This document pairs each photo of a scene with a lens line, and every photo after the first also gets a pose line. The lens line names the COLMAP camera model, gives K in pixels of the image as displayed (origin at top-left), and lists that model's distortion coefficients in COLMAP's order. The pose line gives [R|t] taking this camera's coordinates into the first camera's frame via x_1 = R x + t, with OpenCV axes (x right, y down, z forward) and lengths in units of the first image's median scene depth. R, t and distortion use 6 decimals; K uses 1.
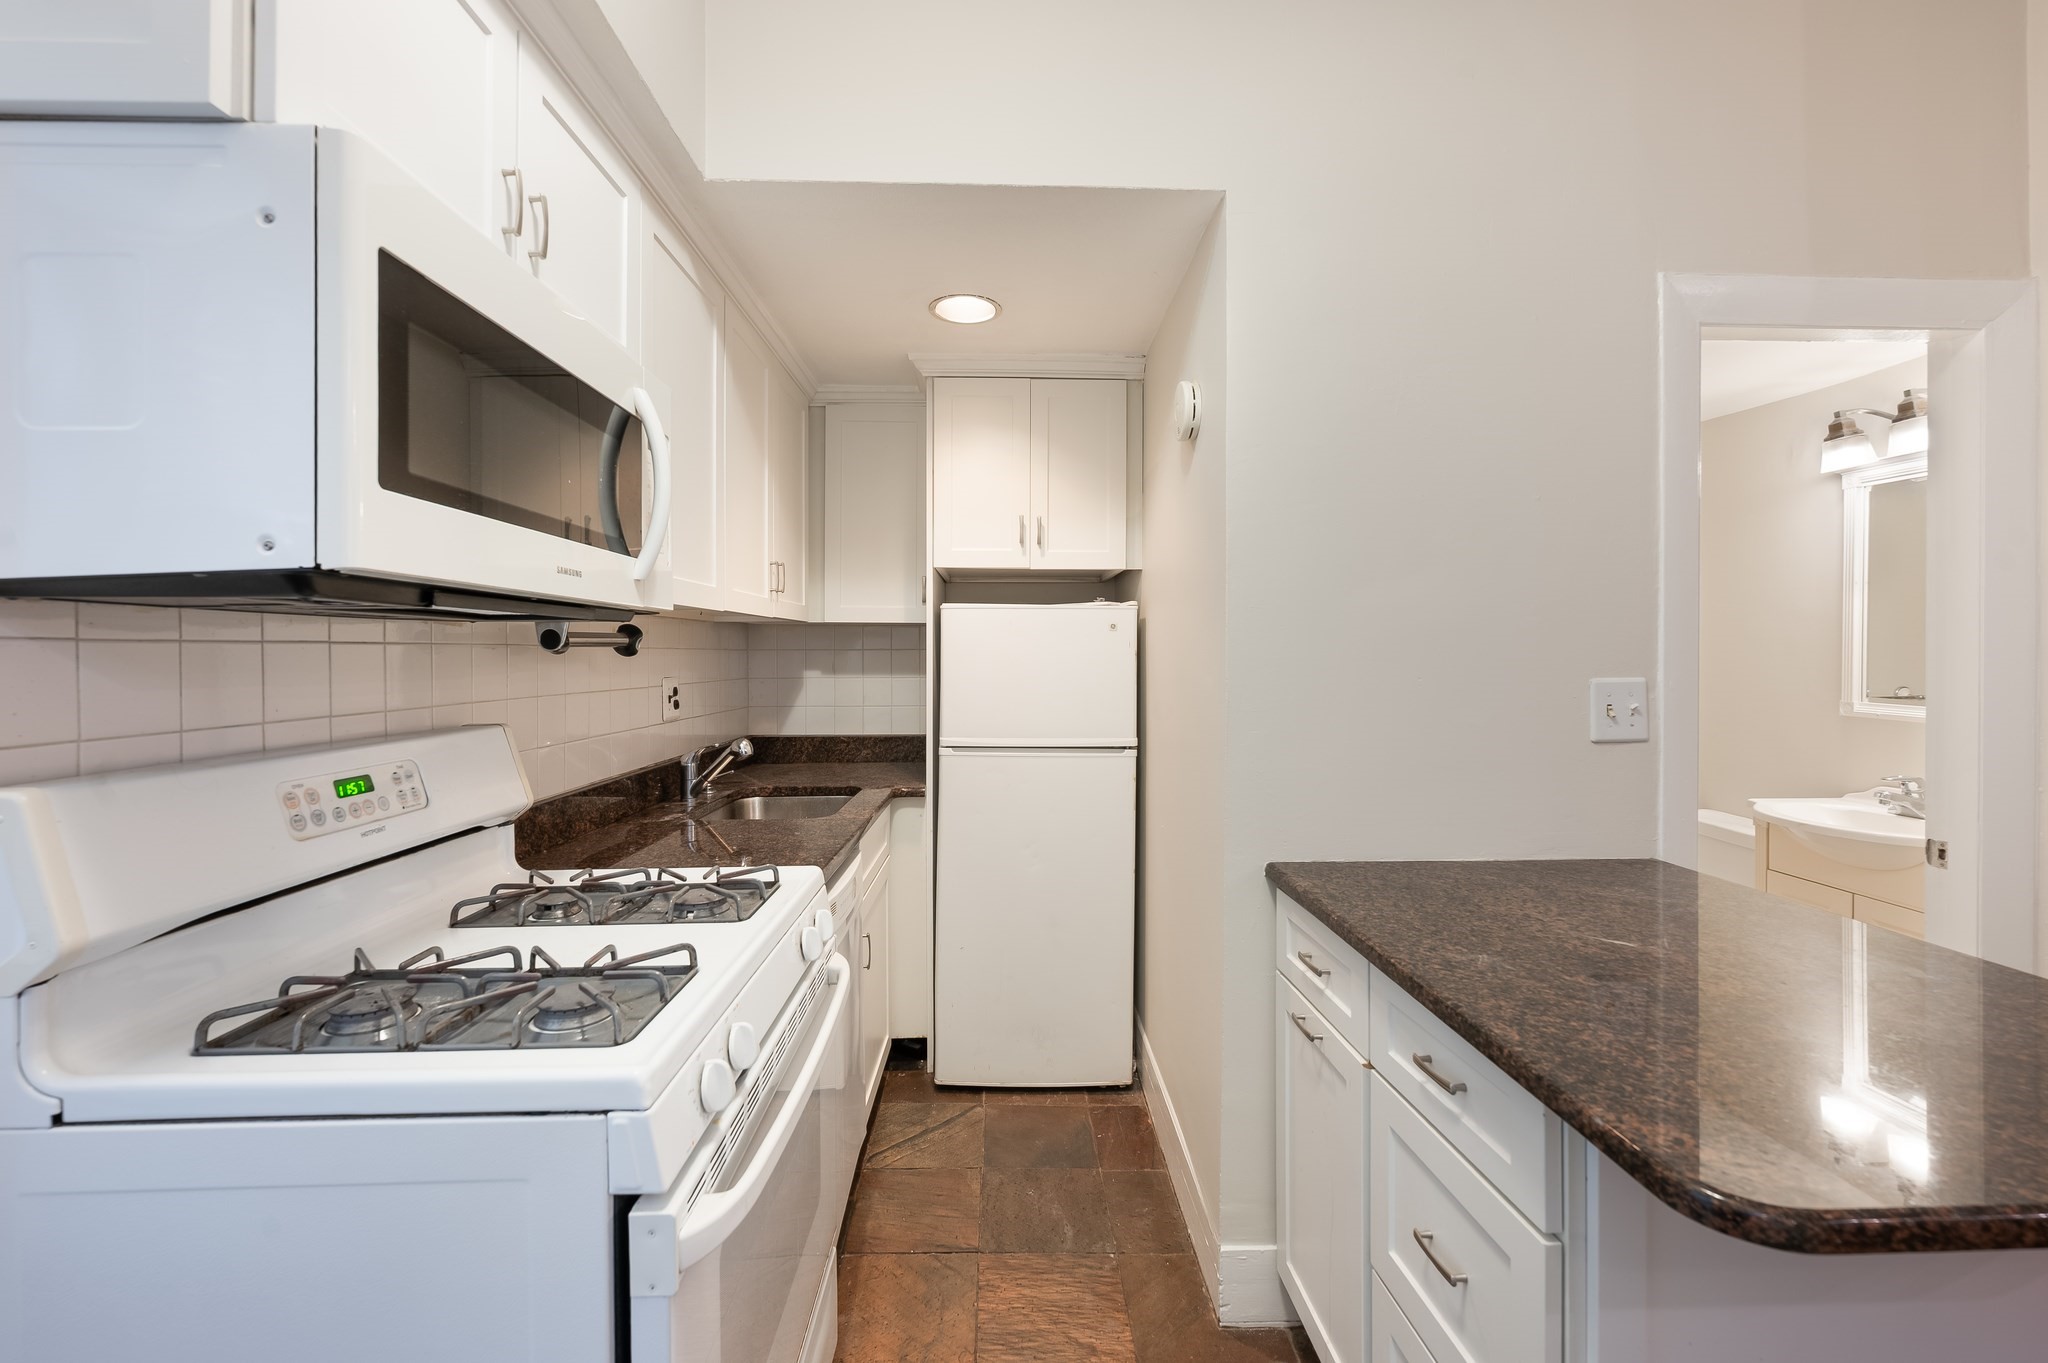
lens RADIAL K [[826.9, 0, 1014.5], [0, 826.9, 650.5], [0, 0, 1]] dist [0.000780, -0.001010]
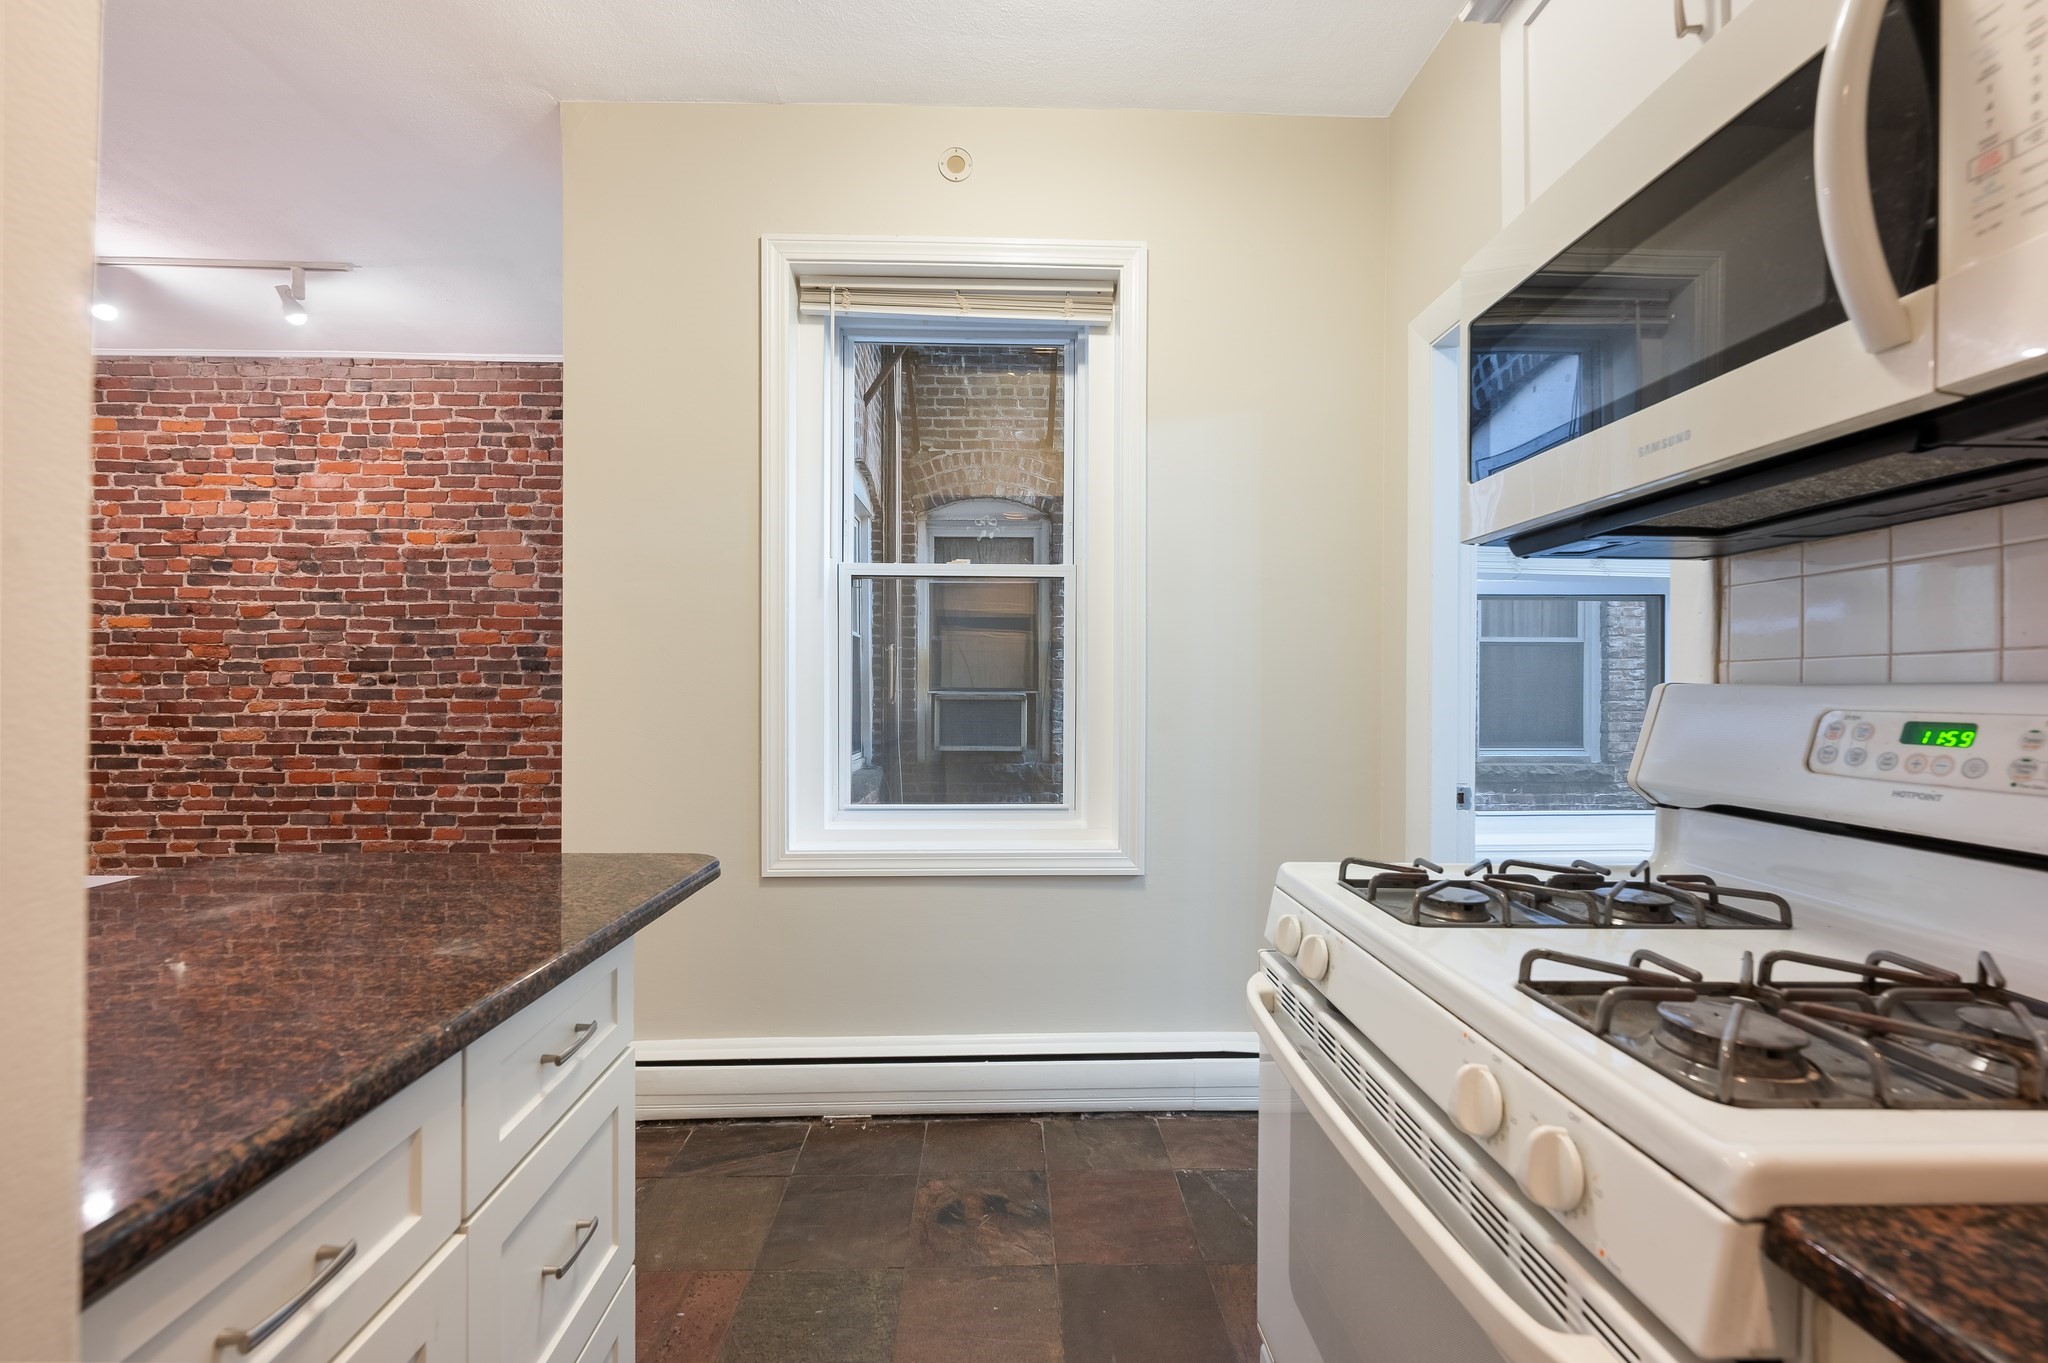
lens RADIAL K [[826.9, 0, 1025.6], [0, 826.9, 687.5], [0, 0, 1]] dist [0.000780, -0.001010]
pose [[-0.999916, -0.007395, 0.010634, 0.012696], [-0.007410, 0.999972, -0.001412, 0.078430], [-0.010624, -0.001491, -0.999942, 1.074869]]
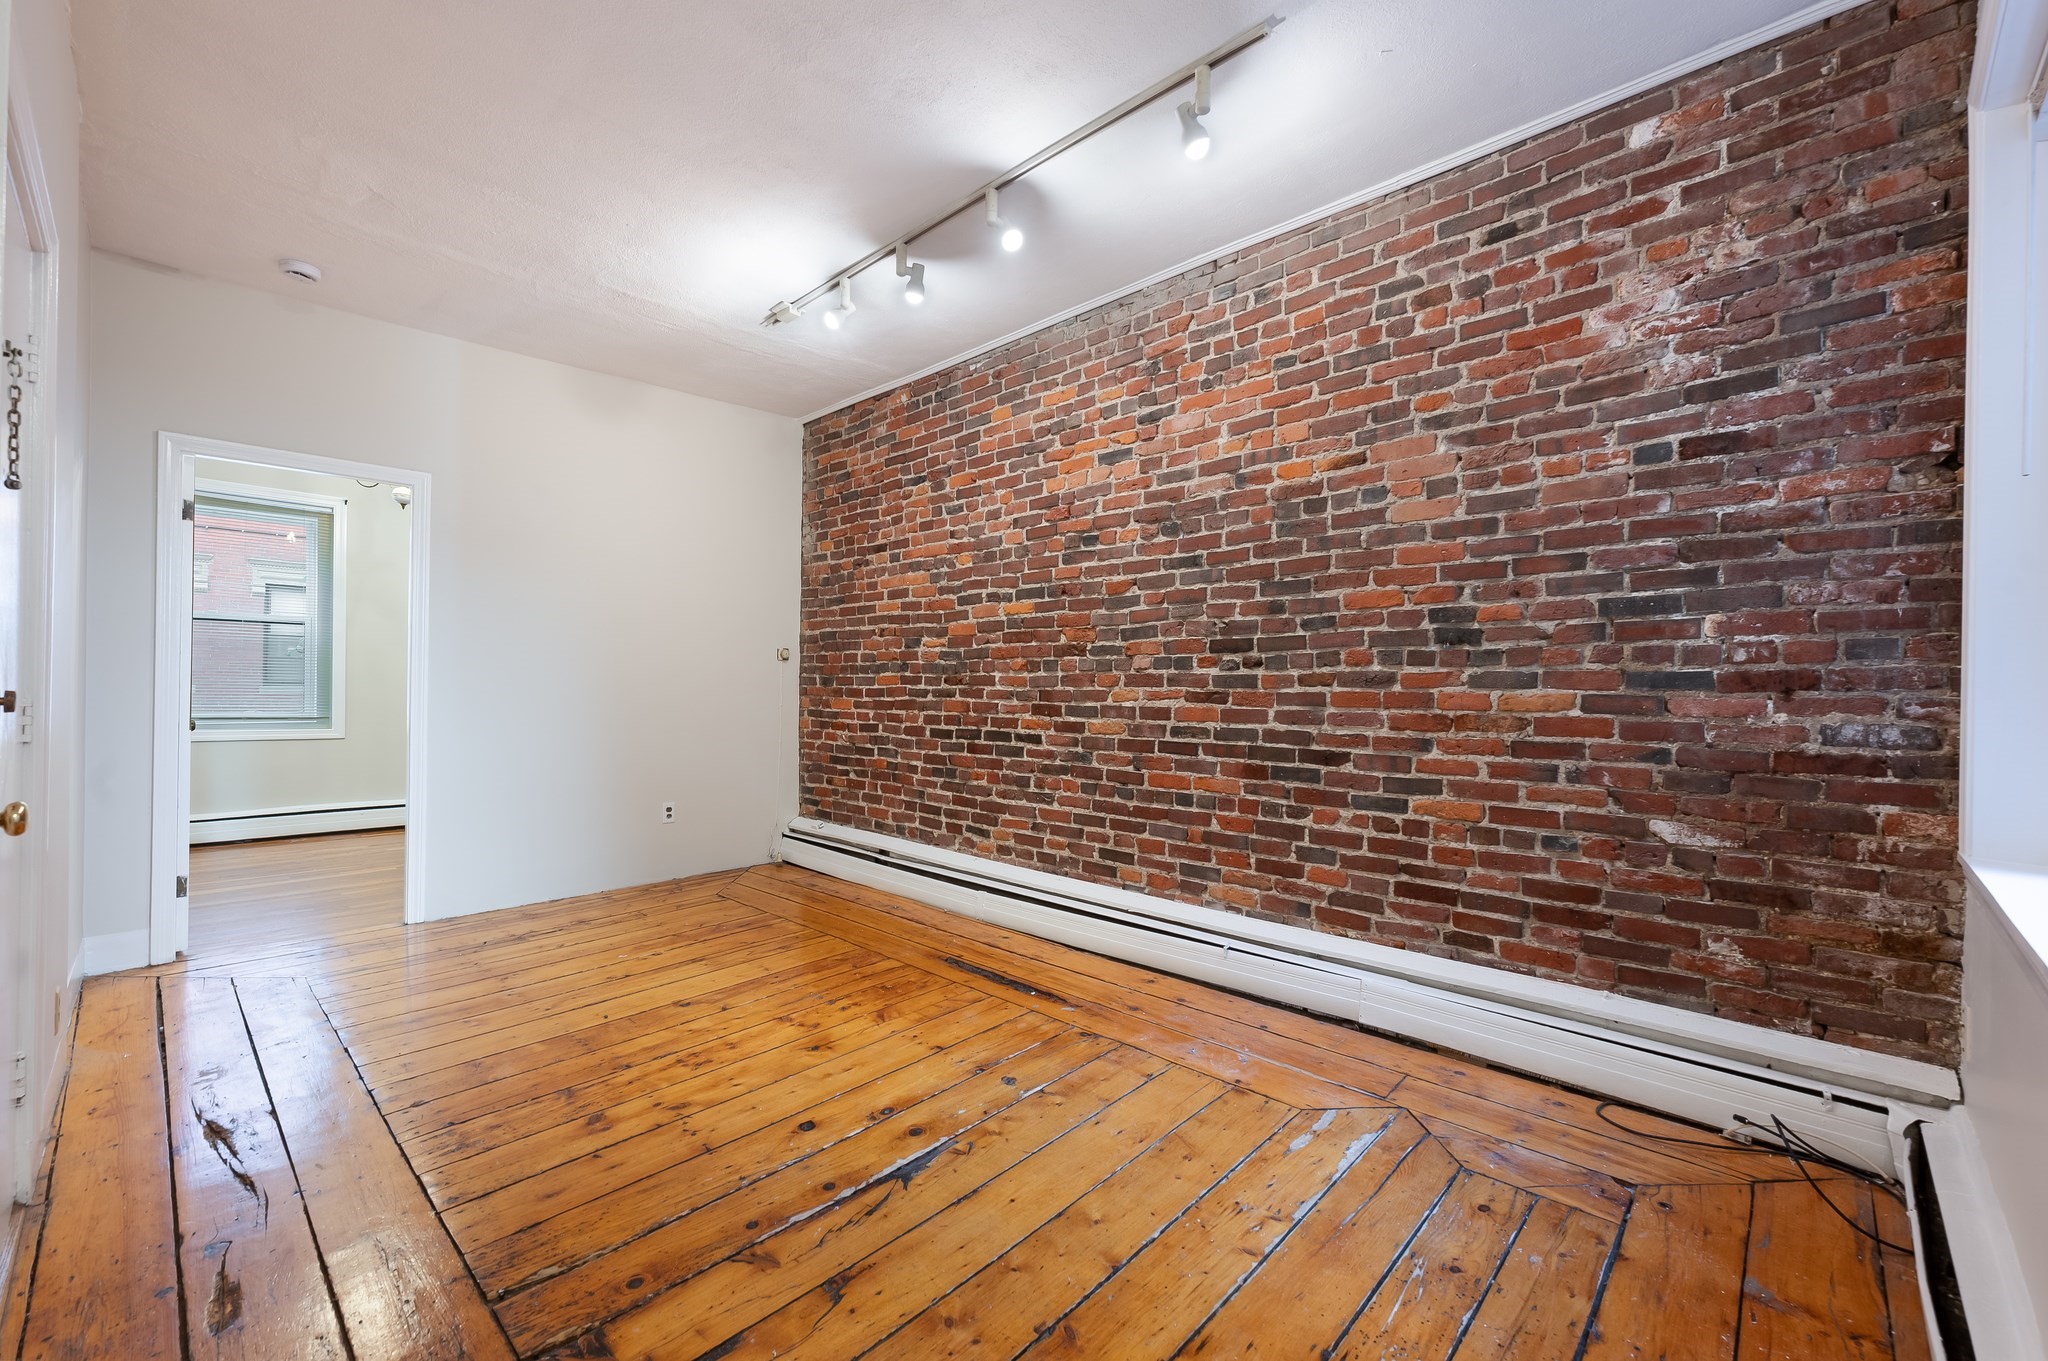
lens RADIAL K [[826.9, 0, 1031.9], [0, 826.9, 688.2], [0, 0, 1]] dist [0.000780, -0.001010]
pose [[-0.701139, -0.010872, 0.712942, 0.822263], [-0.013612, 0.999906, 0.001862, 0.121991], [-0.712895, -0.008399, -0.701221, 0.417203]]
